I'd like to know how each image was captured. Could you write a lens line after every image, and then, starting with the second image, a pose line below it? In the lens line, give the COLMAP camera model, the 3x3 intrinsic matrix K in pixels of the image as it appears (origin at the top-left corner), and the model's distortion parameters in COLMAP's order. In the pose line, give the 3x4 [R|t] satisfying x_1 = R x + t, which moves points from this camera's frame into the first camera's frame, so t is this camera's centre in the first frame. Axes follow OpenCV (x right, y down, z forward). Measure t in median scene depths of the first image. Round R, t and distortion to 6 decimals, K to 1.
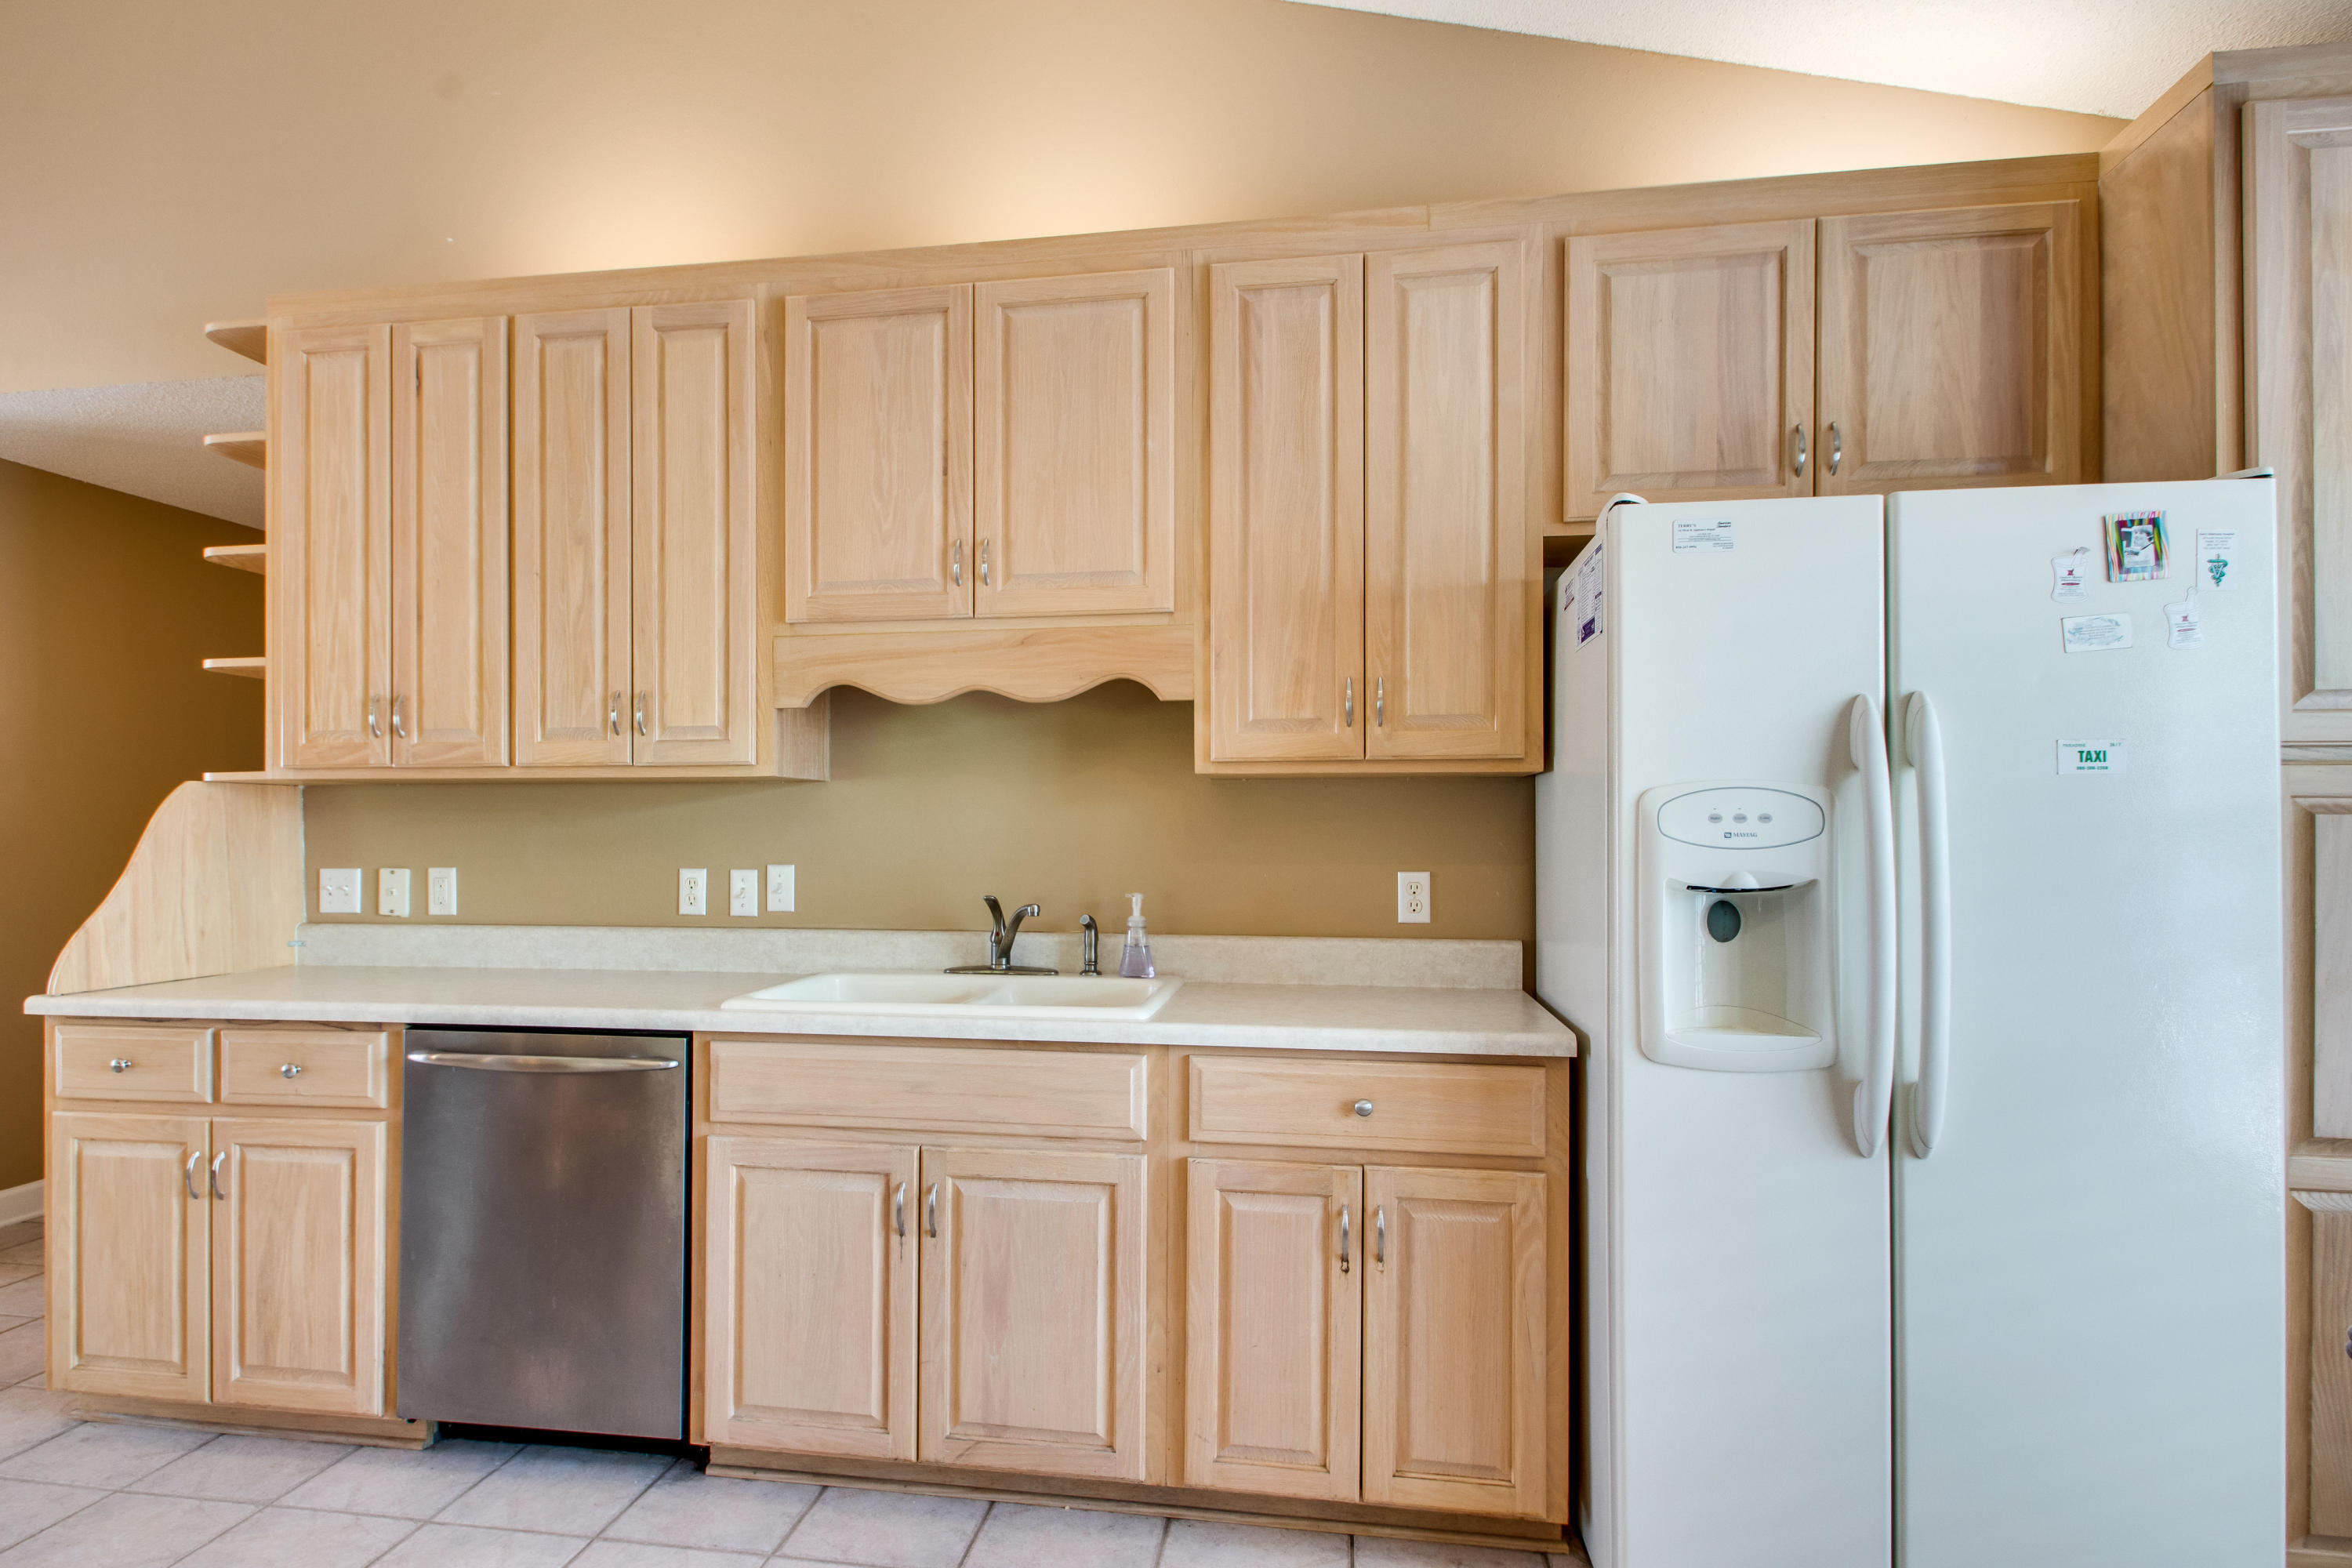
lens RADIAL K [[1235.2, 0, 1136.9], [0, 1235.2, 821.4], [0, 0, 1]] dist [0.003368, 0.000460]
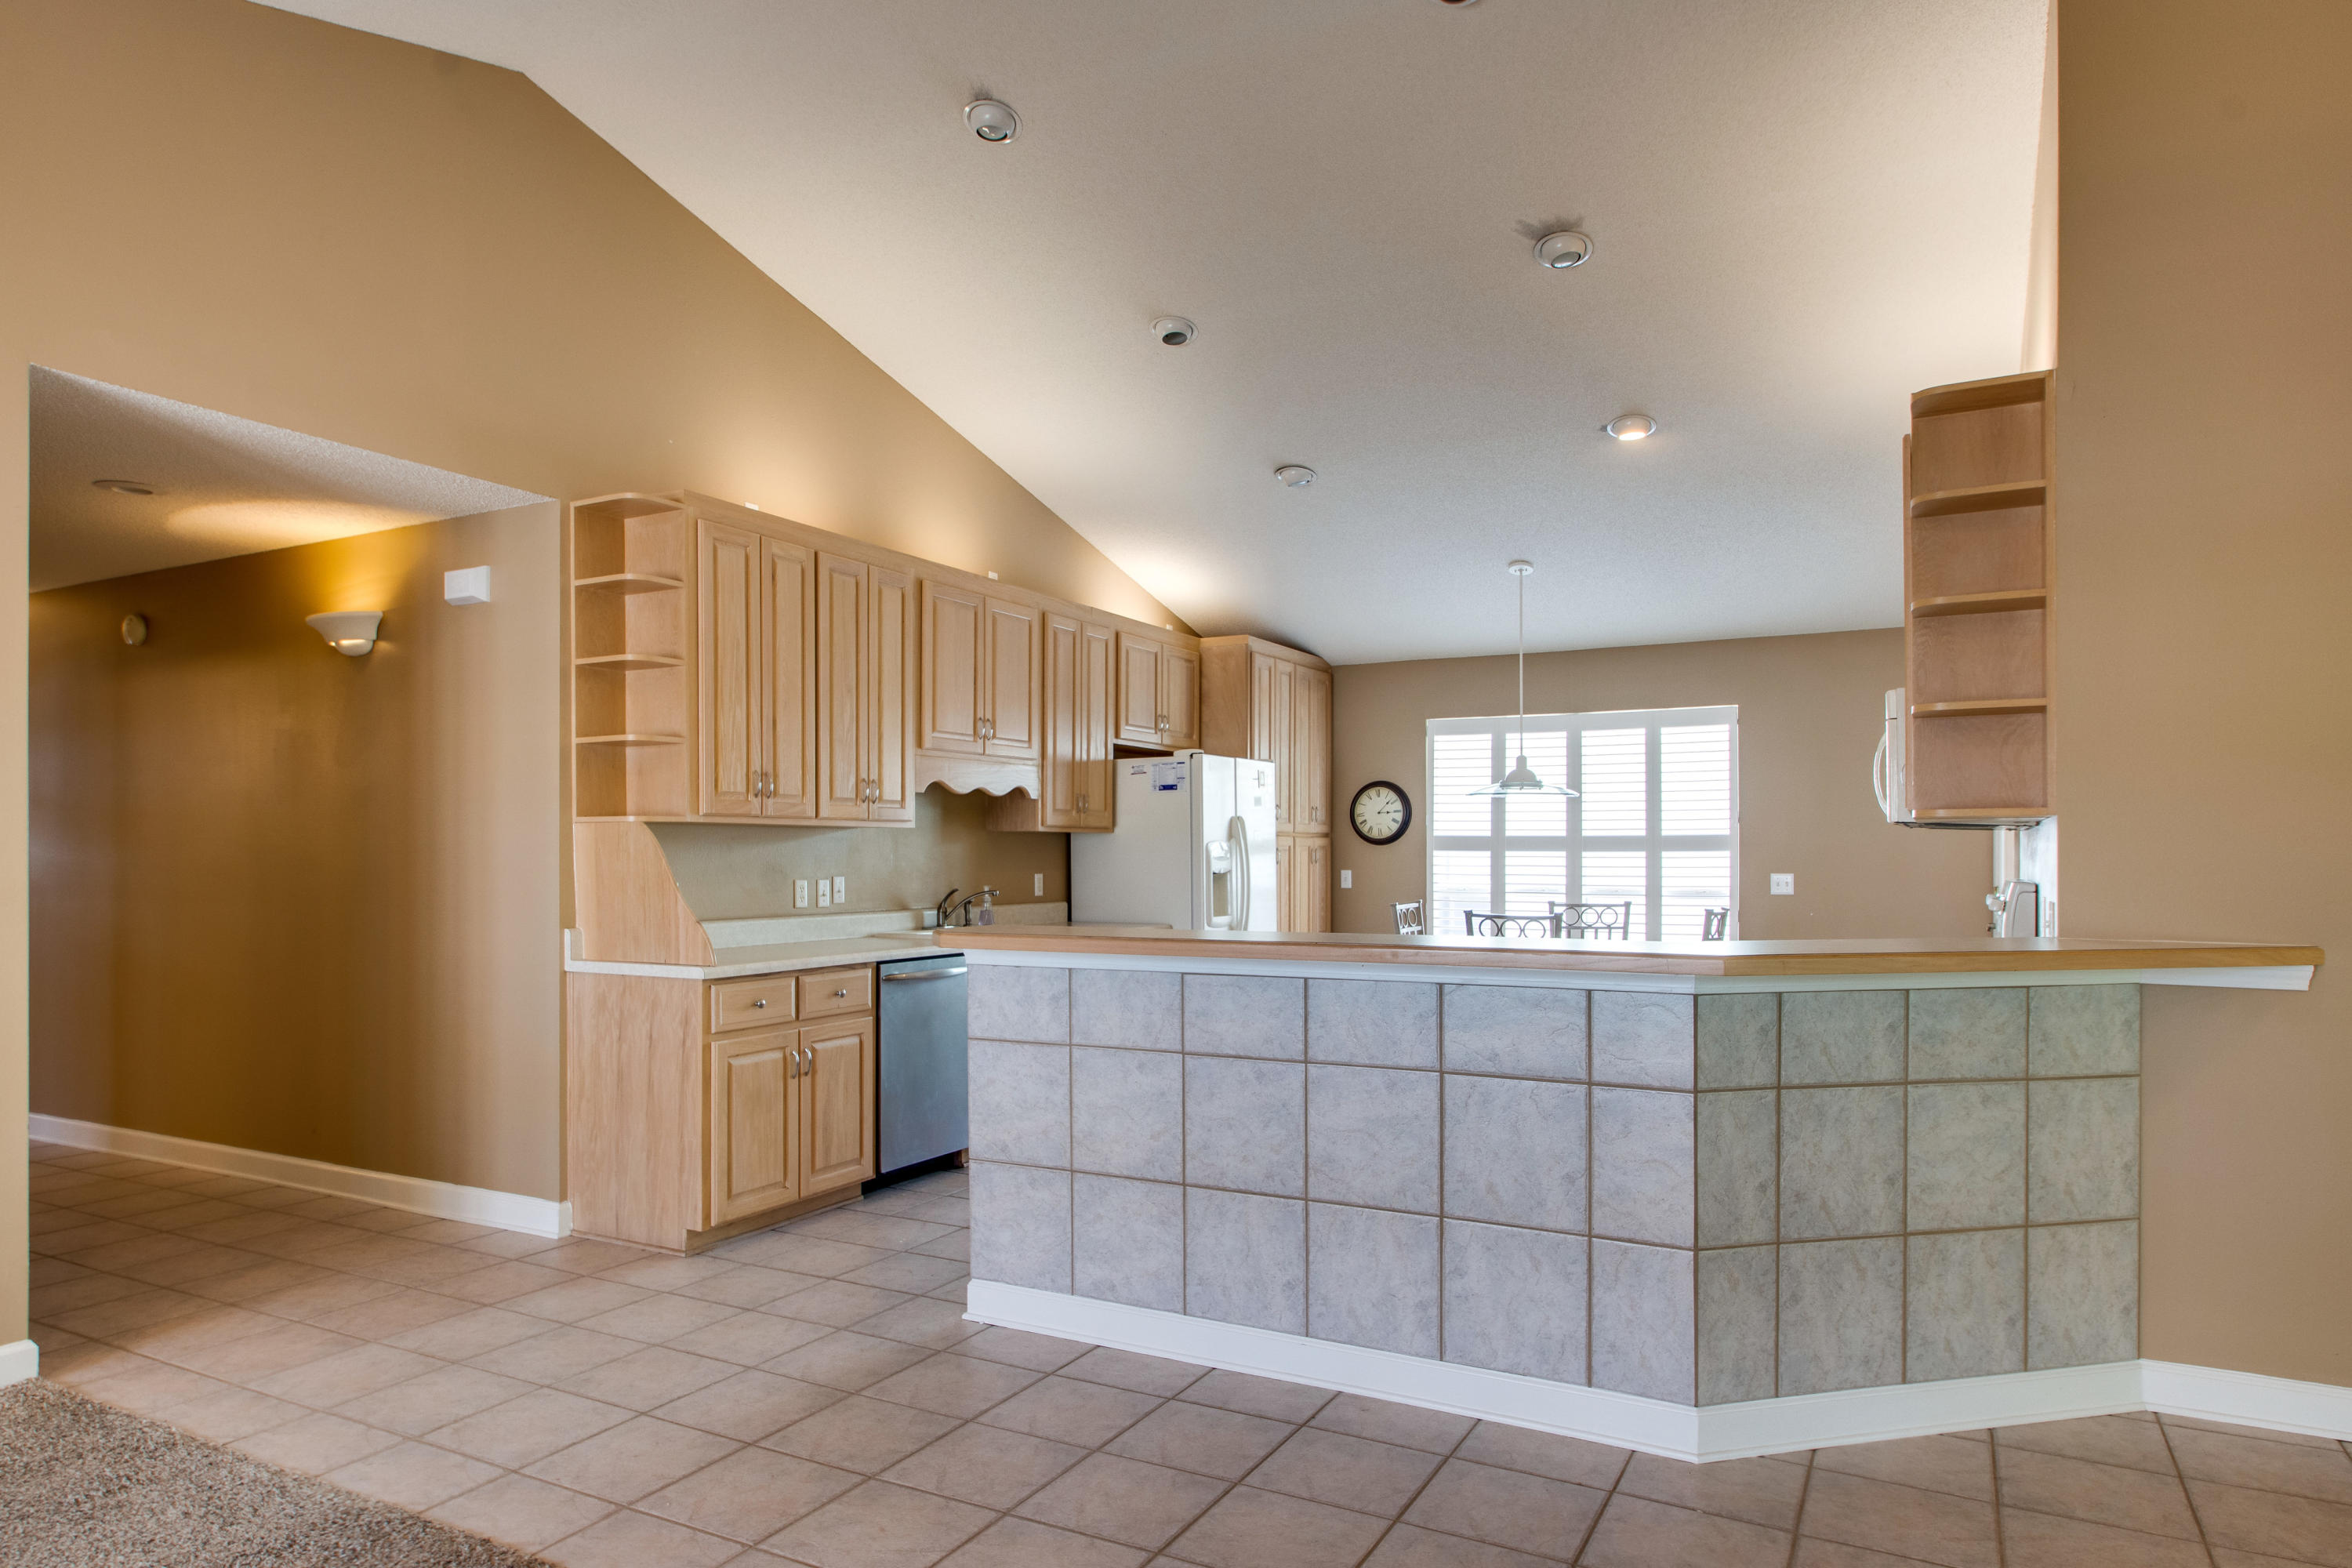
lens RADIAL K [[1431.0, 0, 1136.7], [0, 1431.0, 844.7], [0, 0, 1]] dist [0.014736, -0.000242]
pose [[0.344548, 0.006380, 0.938747, -2.259745], [-0.003721, 0.999978, -0.005431, 0.000767], [-0.938761, -0.001621, 0.344565, -0.086077]]
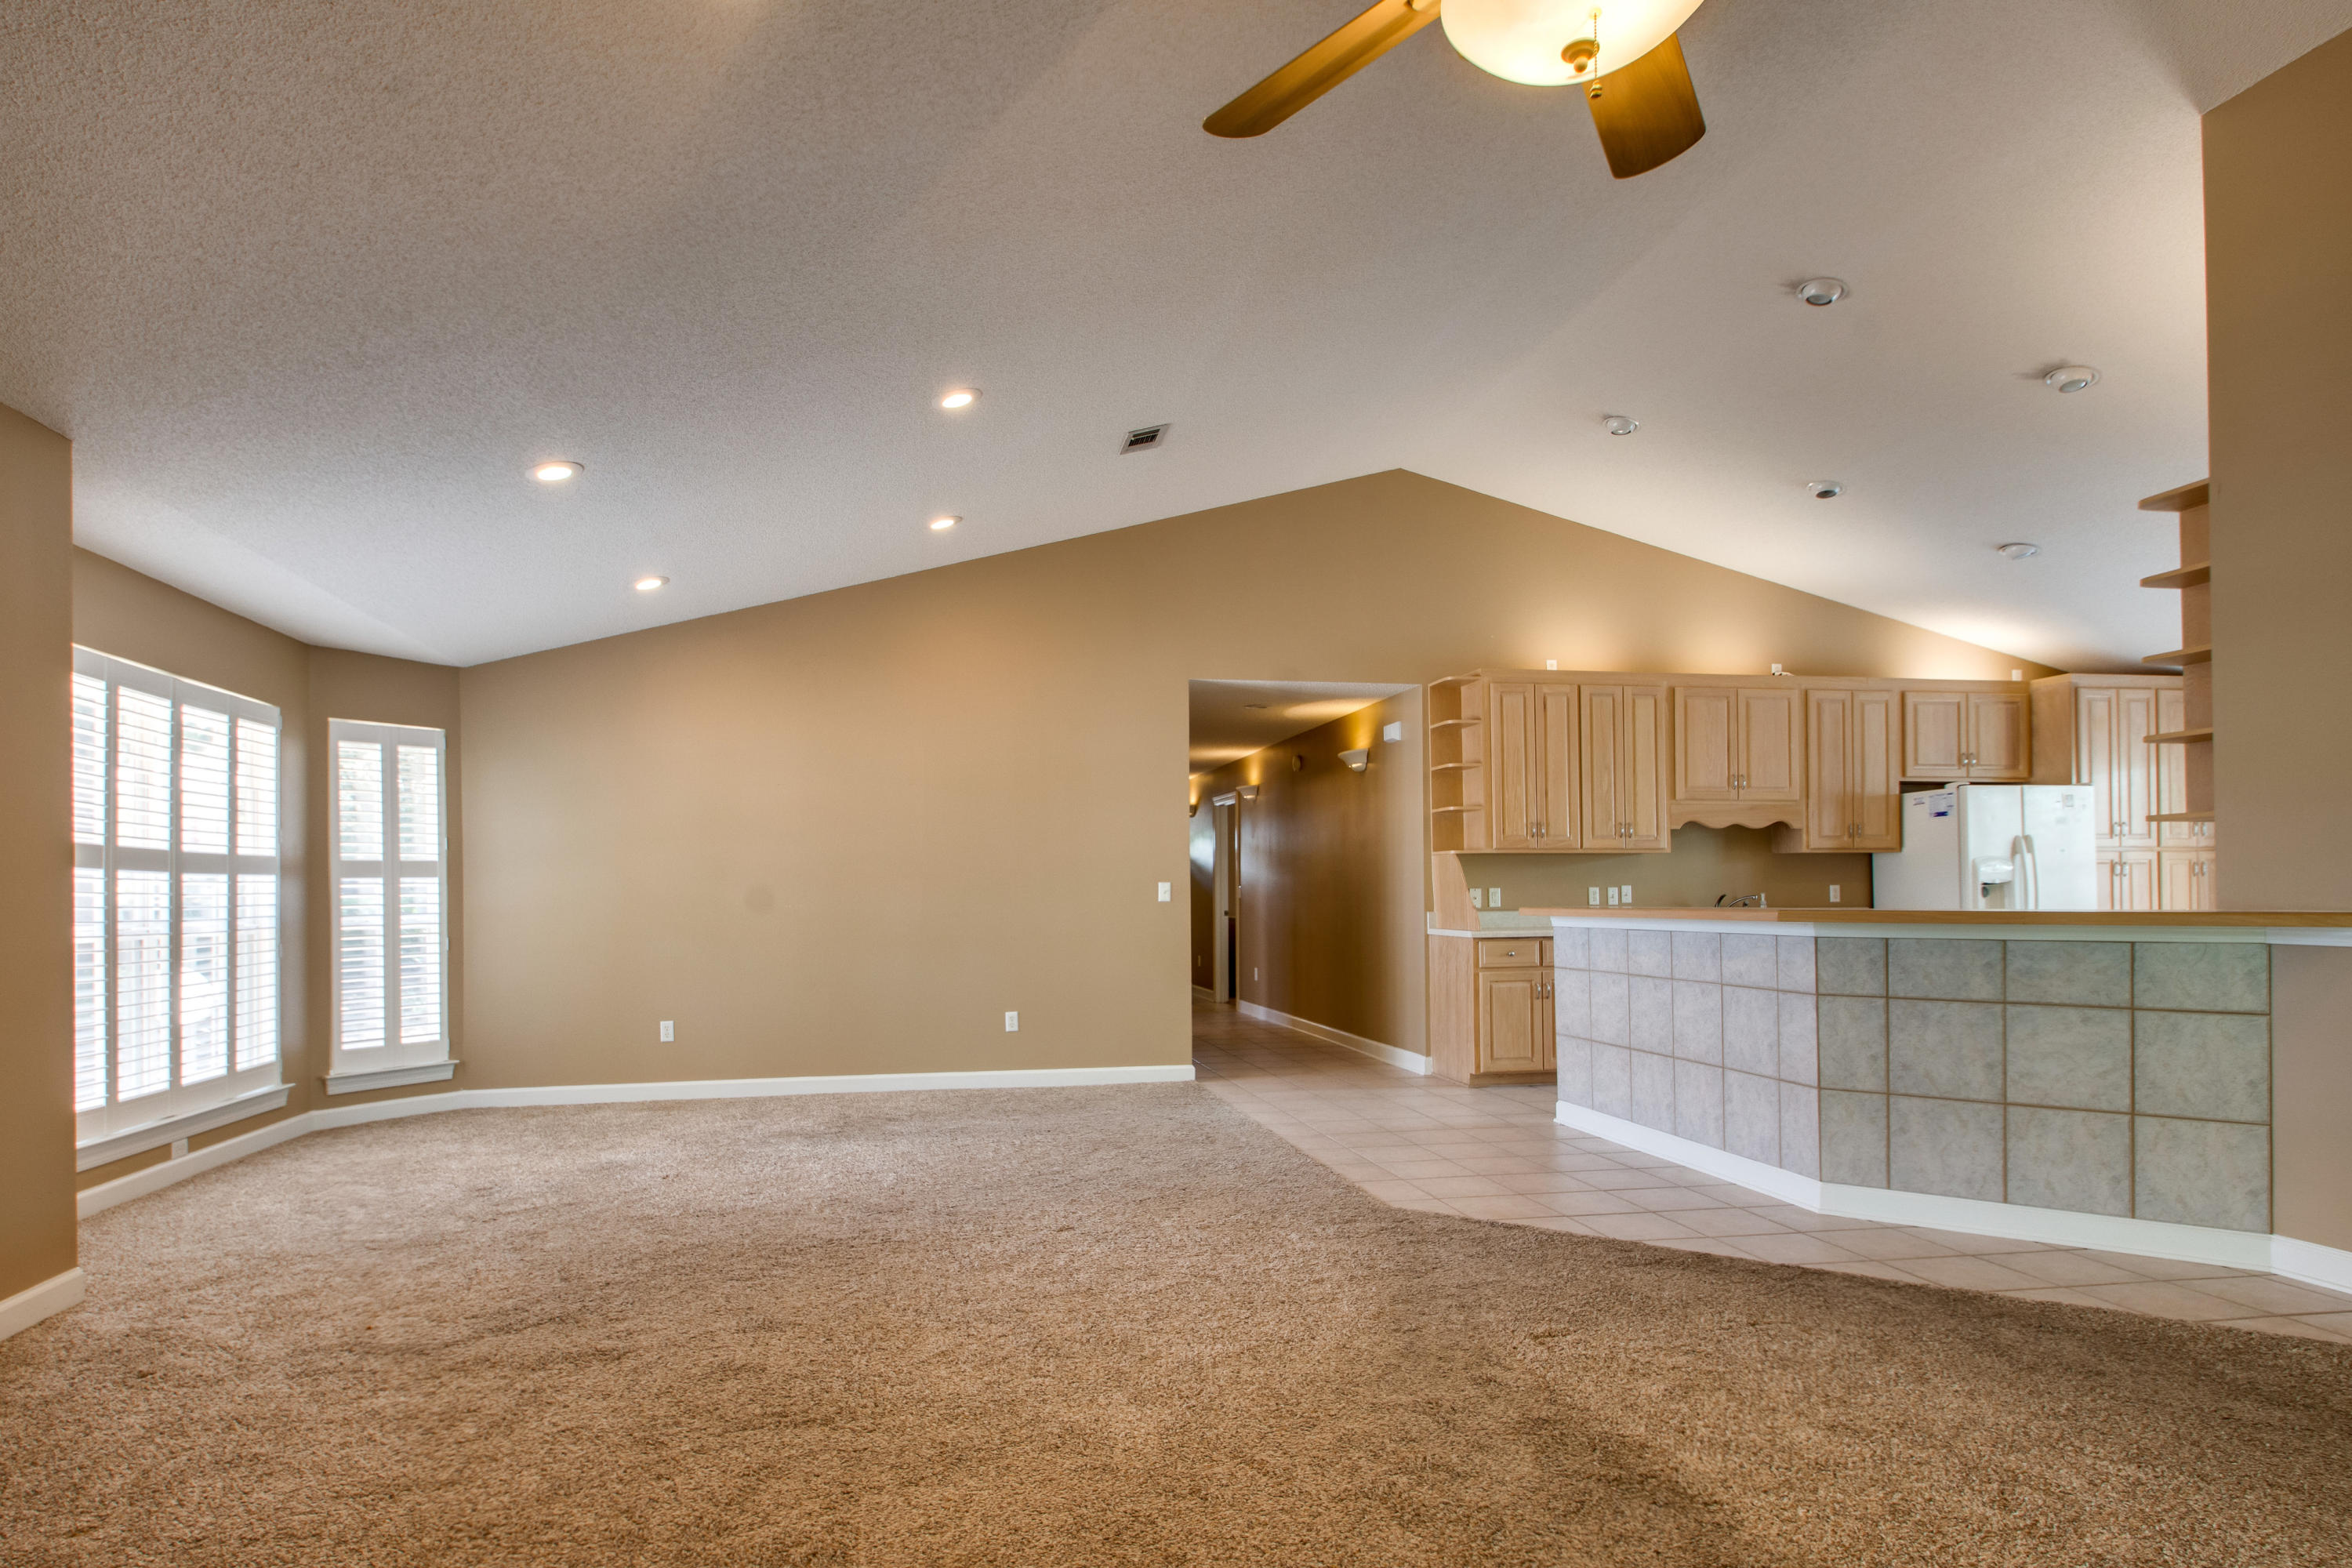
lens RADIAL K [[1299.0, 0, 1148.3], [0, 1299.0, 875.6], [0, 0, 1]] dist [0.016669, -0.000066]
pose [[0.941274, -0.002129, 0.337637, -2.469034], [0.006206, 0.999920, -0.010997, 0.043099], [-0.337587, 0.012447, 0.941212, -1.449688]]
